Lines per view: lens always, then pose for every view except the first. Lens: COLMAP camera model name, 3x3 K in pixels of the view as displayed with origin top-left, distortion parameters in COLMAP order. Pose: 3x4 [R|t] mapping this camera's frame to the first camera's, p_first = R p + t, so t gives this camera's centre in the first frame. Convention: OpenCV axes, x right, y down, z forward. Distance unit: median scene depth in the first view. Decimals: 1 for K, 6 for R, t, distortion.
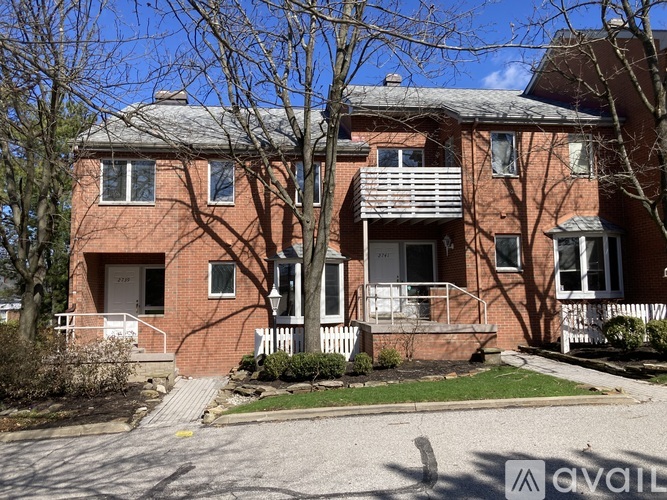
lens RADIAL K [[545.4, 0, 333.5], [0, 545.4, 250.0], [0, 0, 1]] dist [-0.072748, 0.008216]
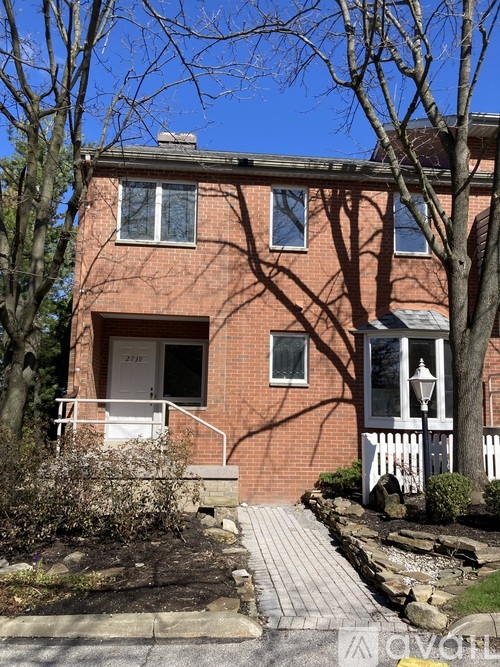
lens RADIAL K [[600.0, 0, 250.0], [0, 600.0, 333.5], [0, 0, 1]] dist [0.005371, -0.006812]
pose [[0.996227, 0.027373, -0.082361, -0.193622], [-0.029892, 0.999117, -0.029513, 0.046305], [0.081481, 0.031864, 0.996165, 0.247972]]
